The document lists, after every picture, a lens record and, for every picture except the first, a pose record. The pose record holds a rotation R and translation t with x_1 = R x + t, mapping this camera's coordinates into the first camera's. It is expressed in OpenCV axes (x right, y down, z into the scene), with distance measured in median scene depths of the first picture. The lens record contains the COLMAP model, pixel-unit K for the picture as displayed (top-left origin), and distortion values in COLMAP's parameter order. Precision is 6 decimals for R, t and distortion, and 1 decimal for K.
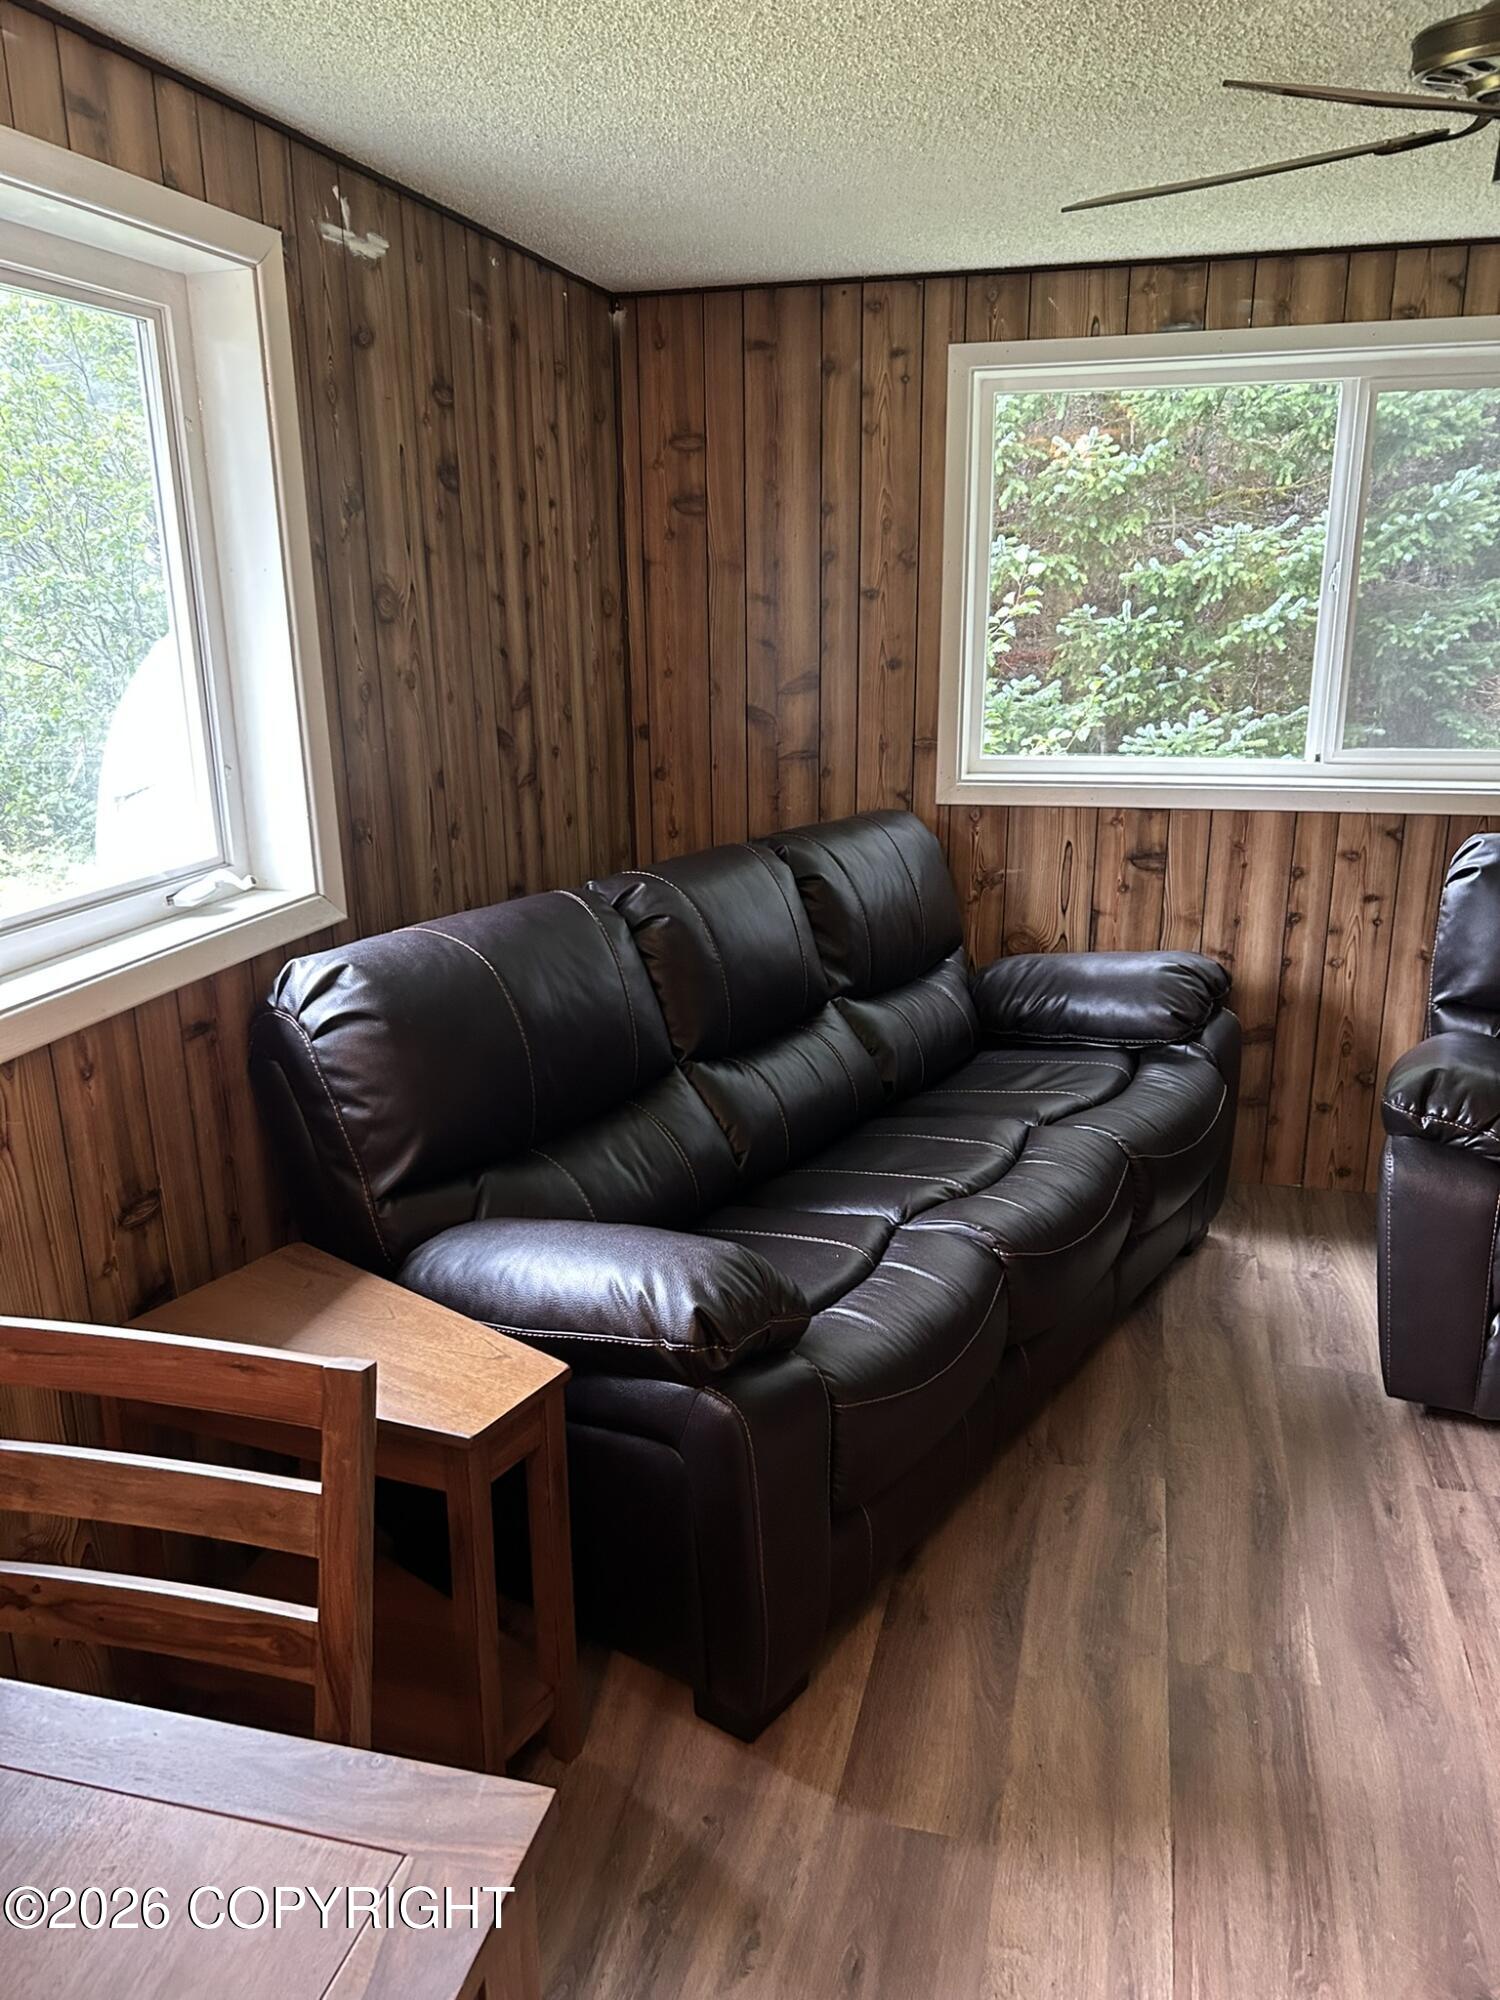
lens RADIAL K [[1484.6, 0, 750.0], [0, 1484.6, 1000.0], [0, 0, 1]] dist [0.048281, -0.054237]
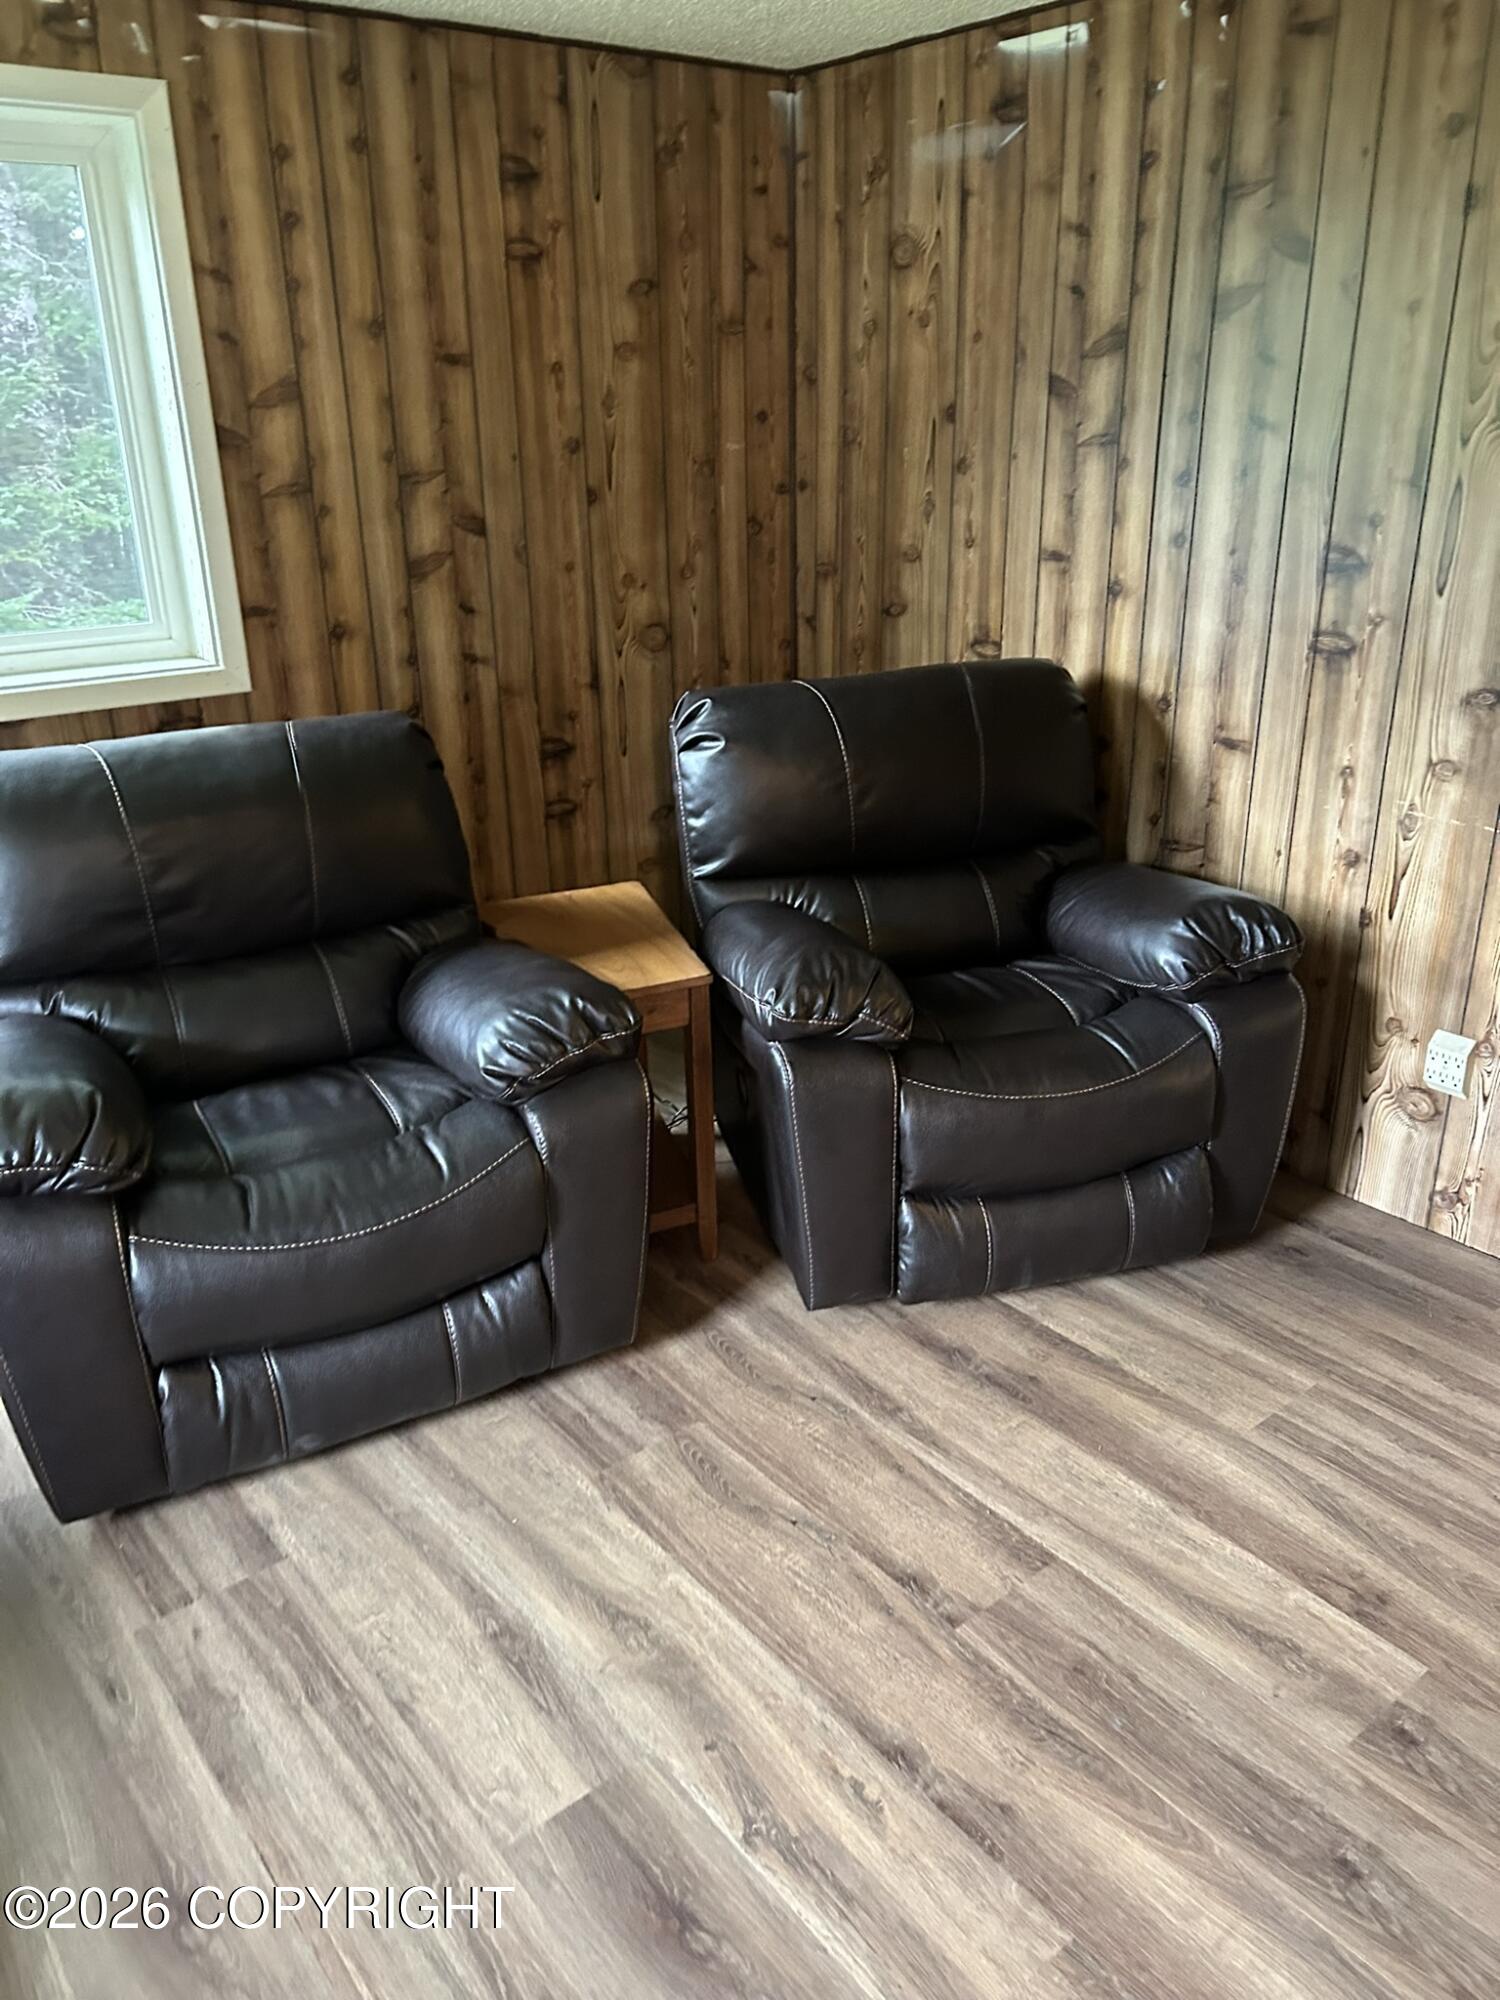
lens RADIAL K [[1527.3, 0, 750.0], [0, 1527.3, 1000.0], [0, 0, 1]] dist [0.041549, -0.040224]
pose [[0.601887, -0.292254, 0.743182, 0.103646], [0.231659, 0.954509, 0.187742, -0.041415], [-0.764242, 0.059165, 0.642210, 0.170548]]
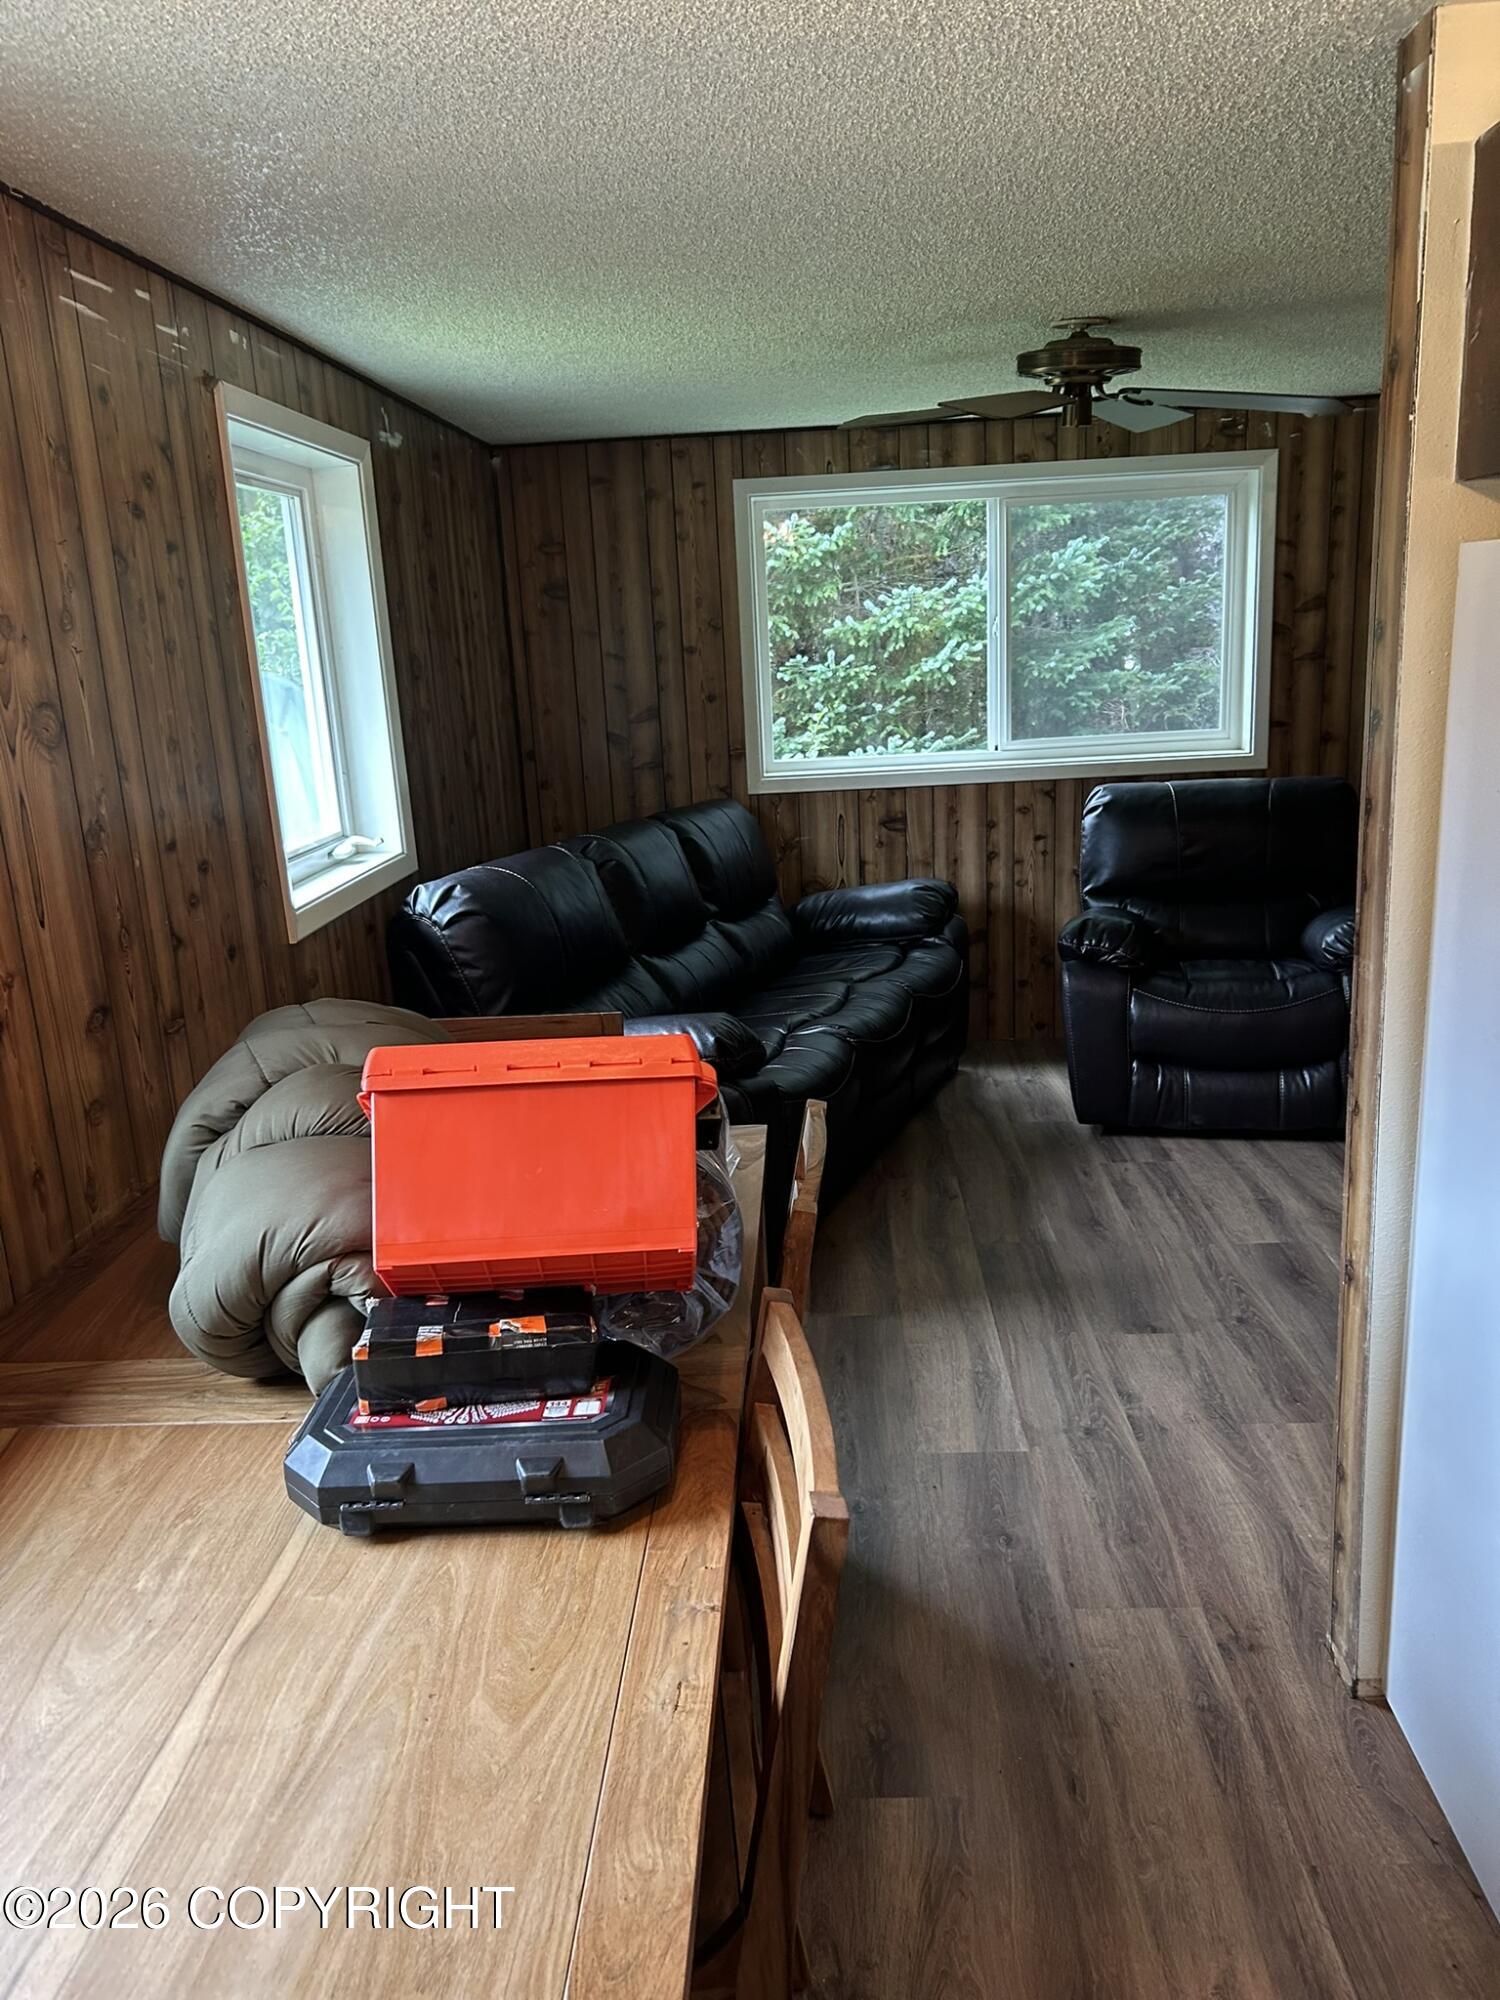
lens RADIAL K [[1504.3, 0, 750.0], [0, 1504.3, 1000.0], [0, 0, 1]] dist [0.109857, -0.224915]
pose [[0.976132, -0.086705, 0.199119, -0.183382], [0.095045, 0.994936, -0.032699, 0.115476], [-0.195275, 0.050844, 0.979430, -0.419203]]
